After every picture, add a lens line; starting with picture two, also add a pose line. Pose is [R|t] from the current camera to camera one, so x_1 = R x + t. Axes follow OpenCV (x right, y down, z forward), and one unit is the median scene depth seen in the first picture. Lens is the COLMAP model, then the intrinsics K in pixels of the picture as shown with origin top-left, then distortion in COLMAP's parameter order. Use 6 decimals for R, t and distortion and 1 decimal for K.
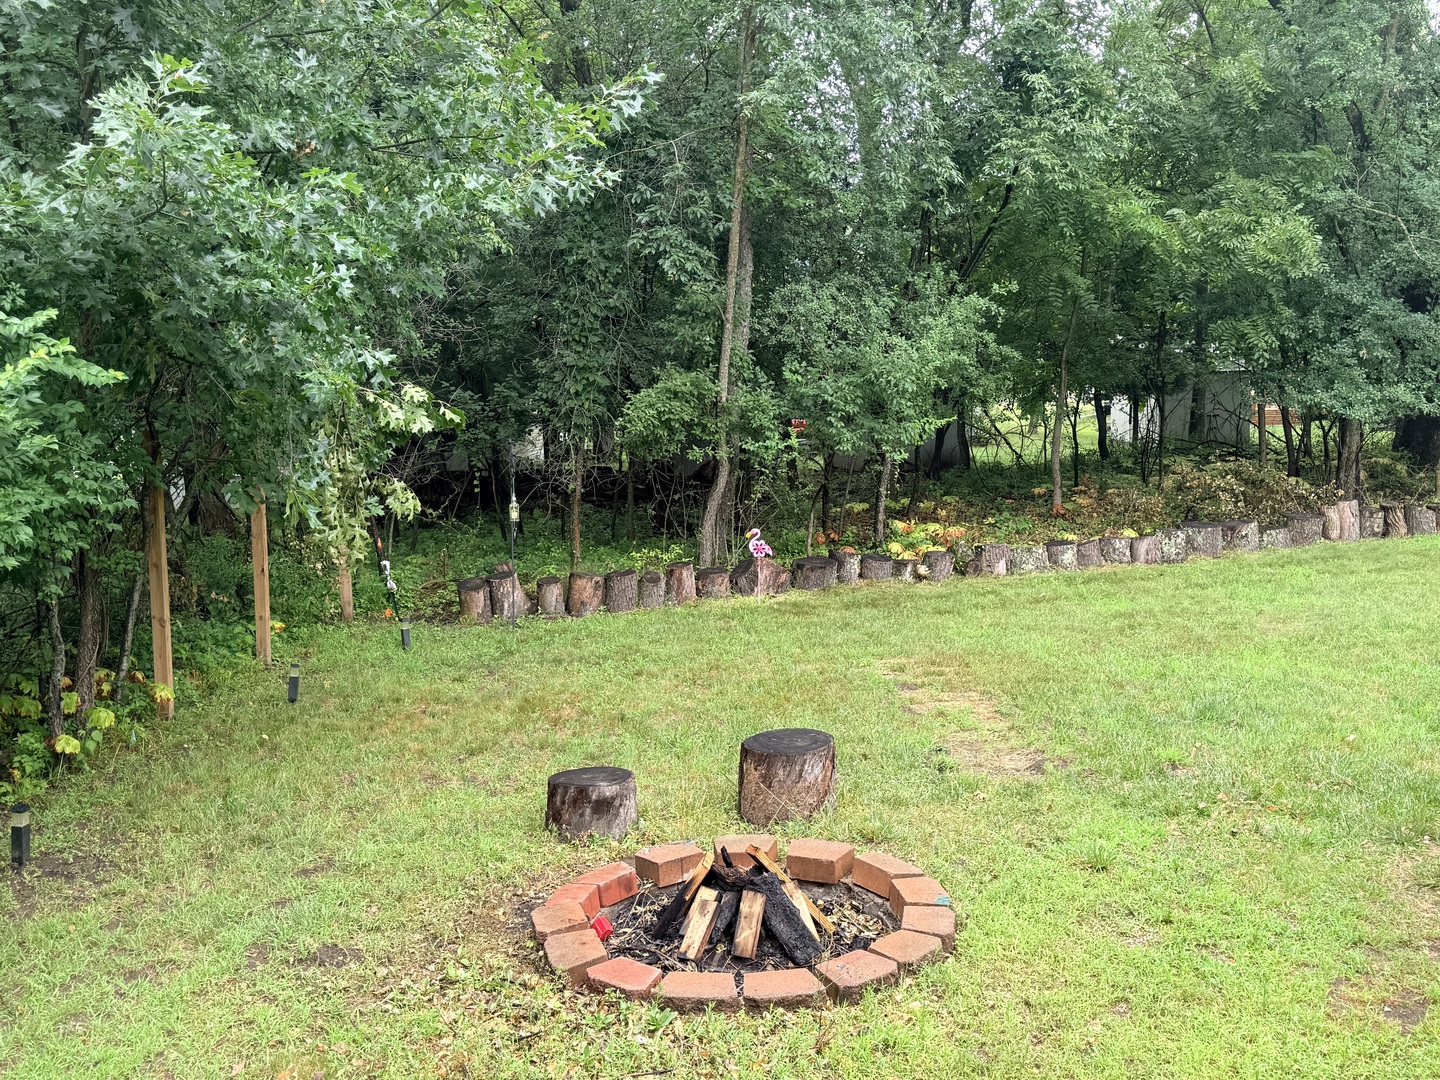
lens RADIAL K [[1425.7, 0, 719.7], [0, 1425.7, 540.5], [0, 0, 1]] dist [0.001941, 0.000000]
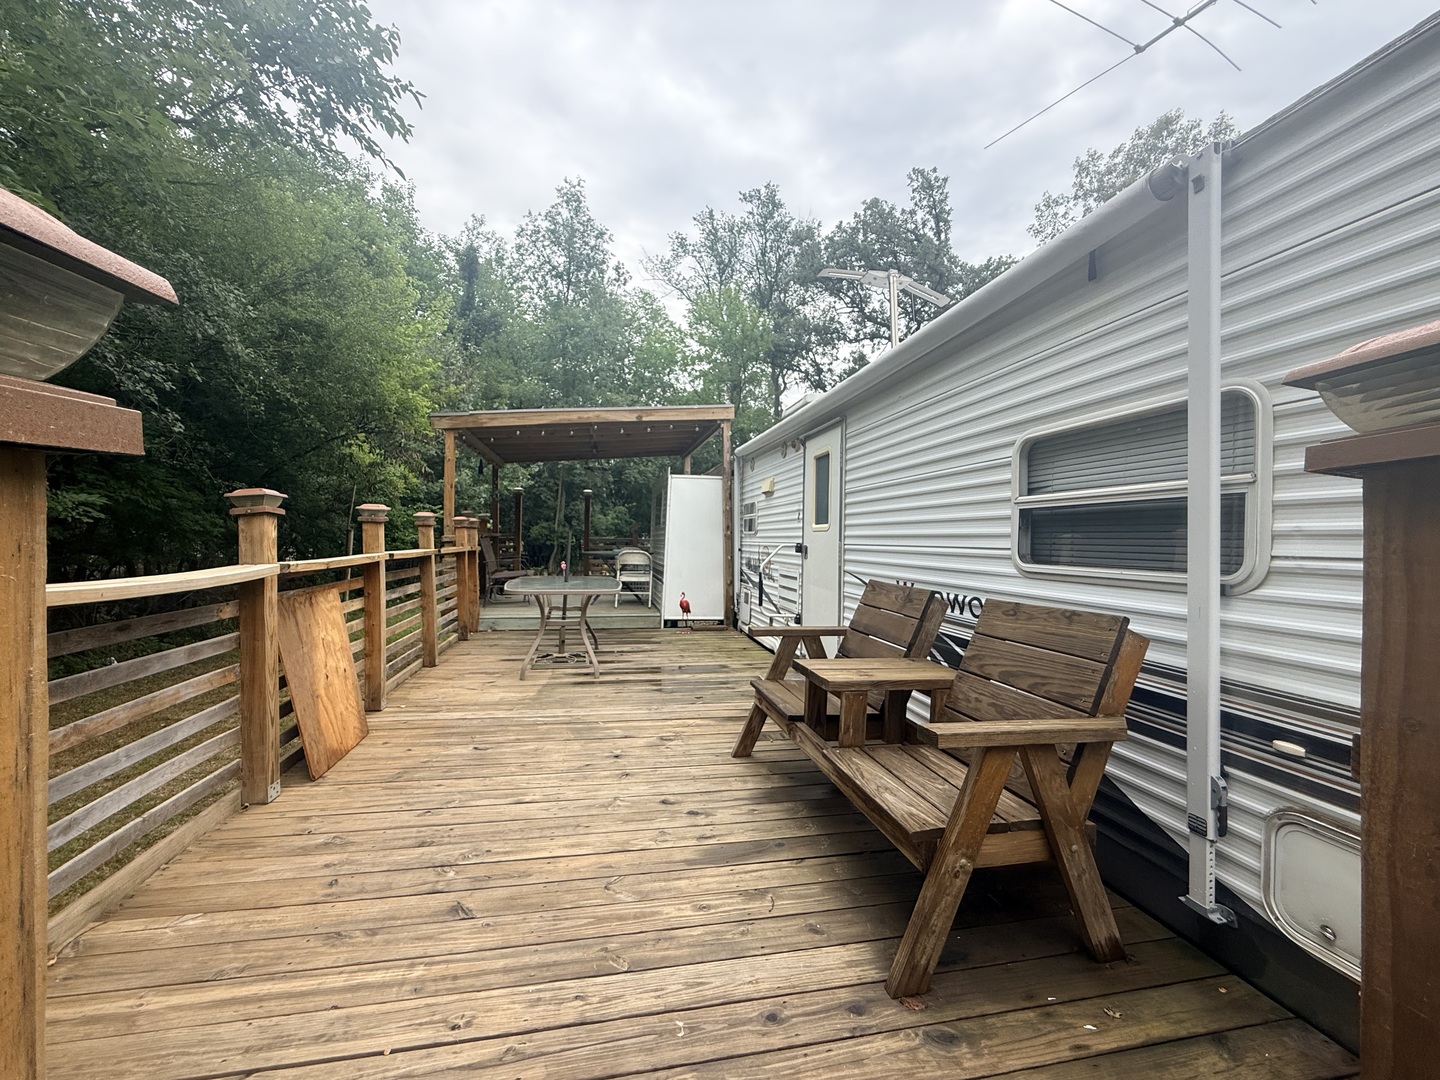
lens RADIAL K [[575.4, 0, 723.0], [0, 575.4, 542.9], [0, 0, 1]] dist [0.000387, 0.000003]
pose [[0.962275, 0.026301, 0.270805, 0.017416], [-0.003481, 0.996425, -0.084405, 0.074658], [-0.272057, 0.080278, 0.958927, -0.687165]]
